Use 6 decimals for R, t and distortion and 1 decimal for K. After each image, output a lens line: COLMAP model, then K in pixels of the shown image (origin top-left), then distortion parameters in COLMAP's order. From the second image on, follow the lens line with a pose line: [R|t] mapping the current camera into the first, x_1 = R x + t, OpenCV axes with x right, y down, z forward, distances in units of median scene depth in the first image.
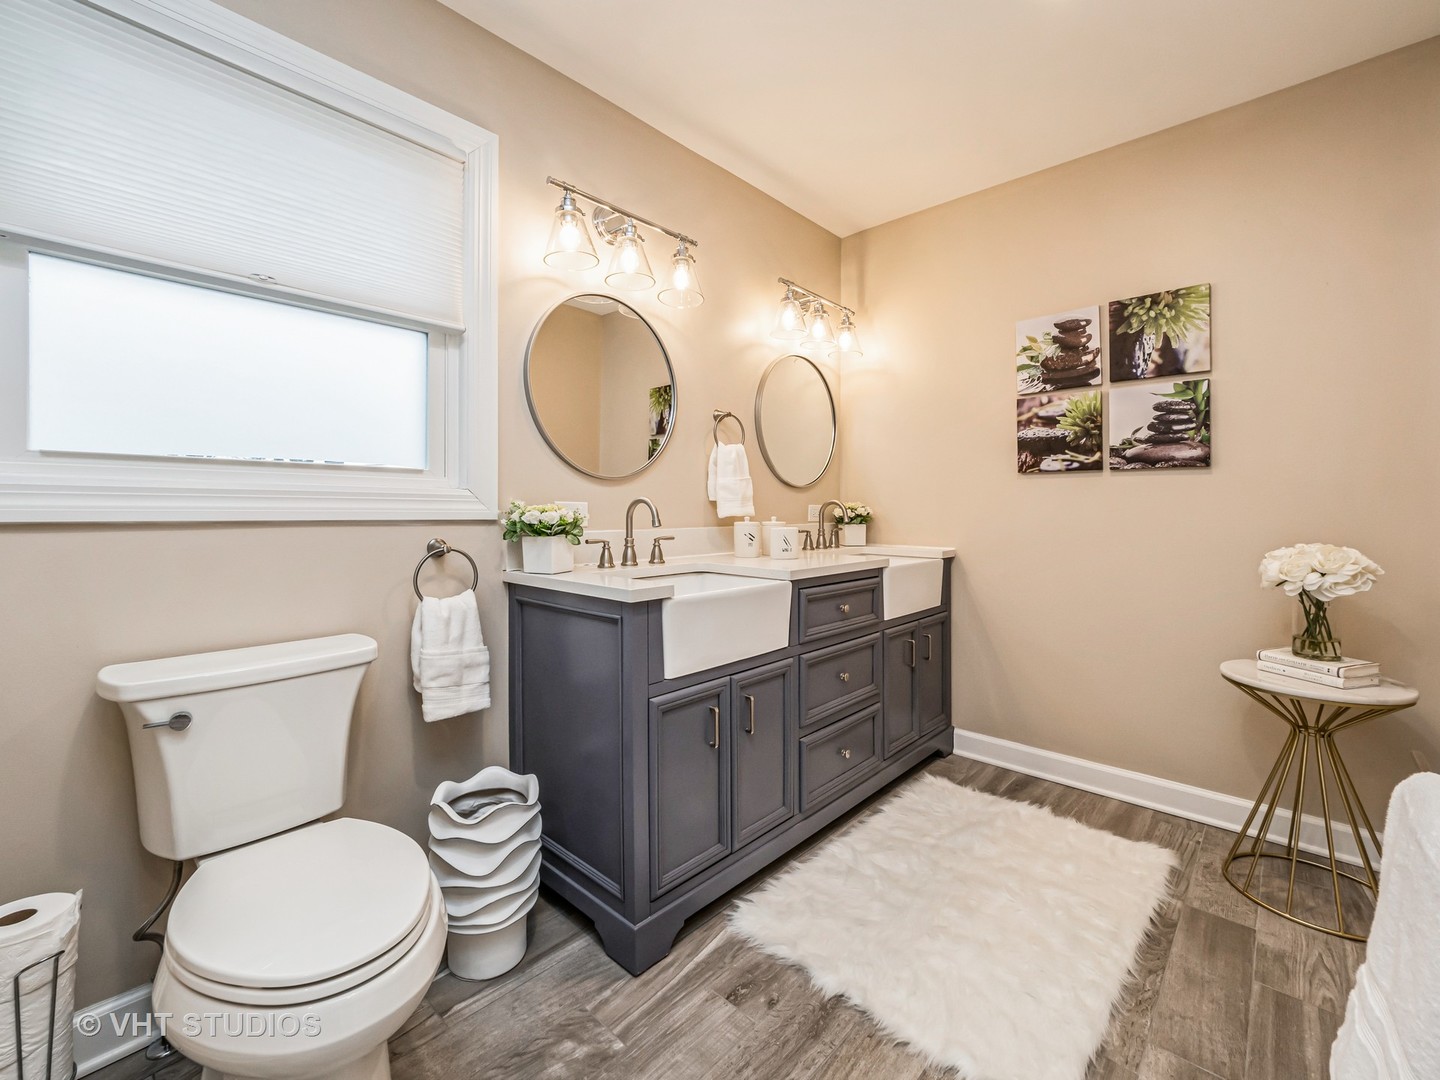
lens RADIAL K [[589.3, 0, 722.4], [0, 589.3, 512.6], [0, 0, 1]] dist [-0.000824, -0.000100]
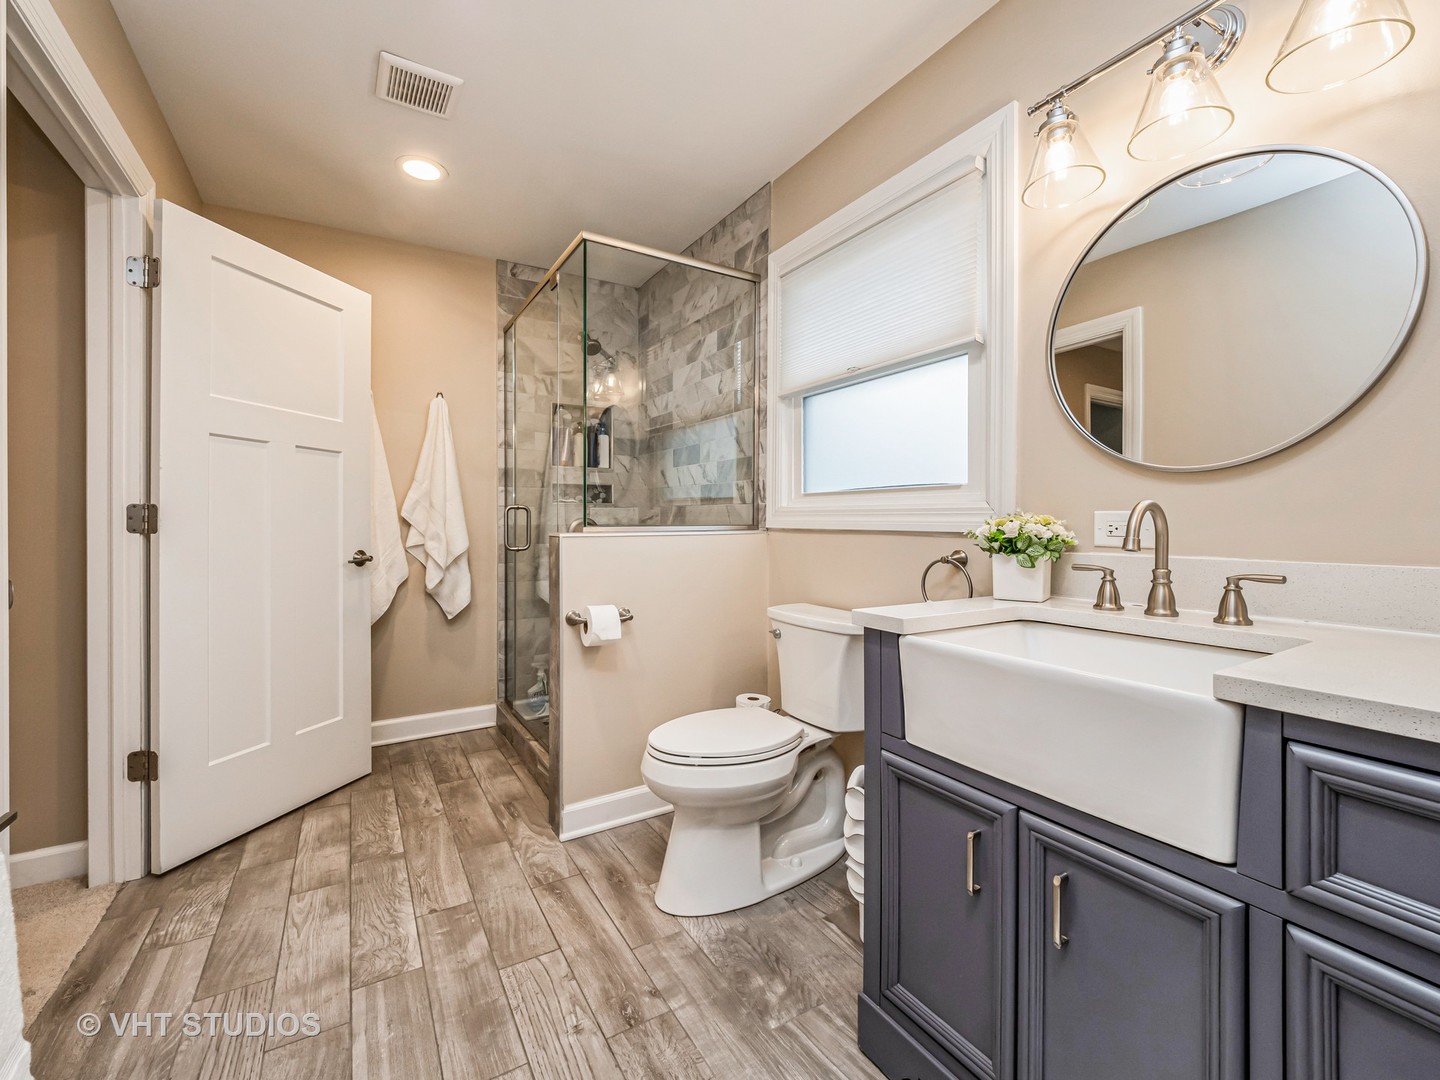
lens RADIAL K [[602.7, 0, 715.9], [0, 602.7, 526.7], [0, 0, 1]] dist [0.000763, 0.000512]
pose [[-0.246526, 0.008349, -0.969100, 0.682226], [-0.000229, 0.999962, 0.008673, -0.006730], [0.969136, 0.002360, -0.246515, 0.881494]]
